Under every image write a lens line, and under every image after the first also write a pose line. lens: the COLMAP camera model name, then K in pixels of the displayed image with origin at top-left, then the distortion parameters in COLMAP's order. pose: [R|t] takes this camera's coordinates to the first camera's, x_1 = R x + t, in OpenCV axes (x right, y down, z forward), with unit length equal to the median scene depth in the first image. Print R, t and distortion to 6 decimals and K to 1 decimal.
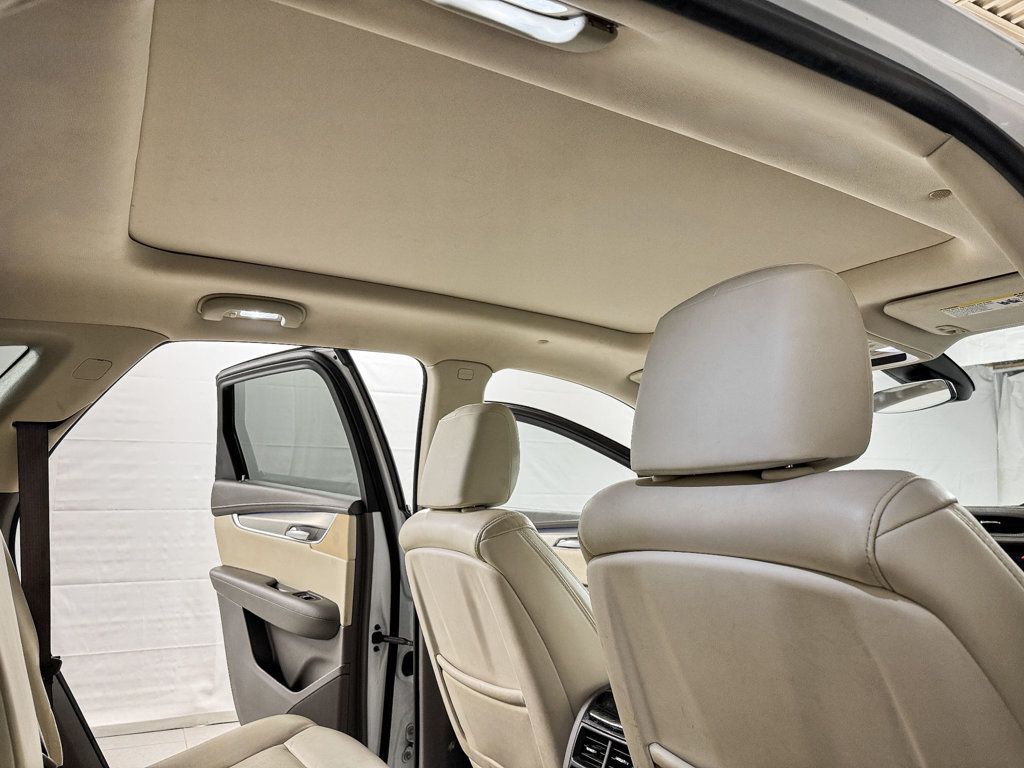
lens RADIAL K [[726.3, 0, 508.9], [0, 726.3, 383.6], [0, 0, 1]] dist [0.027150, -0.025688]
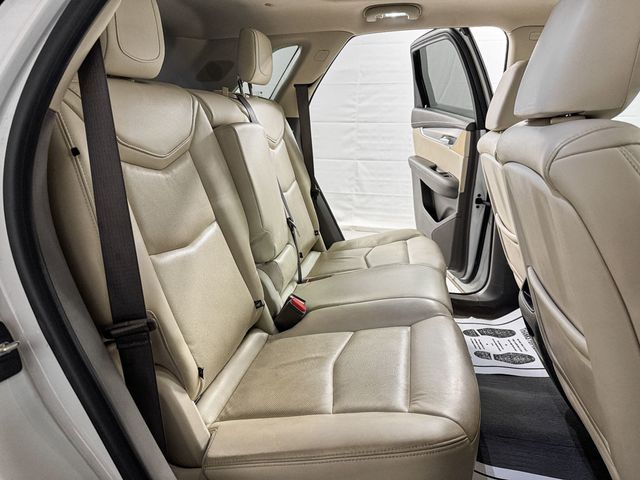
lens RADIAL K [[453.9, 0, 318.1], [0, 453.9, 239.8], [0, 0, 1]] dist [0.027150, -0.025688]
pose [[0.771748, 0.175432, -0.611251, 0.195169], [0.092291, 0.920121, 0.380604, -0.021525], [0.629196, -0.350144, 0.693911, -0.046827]]
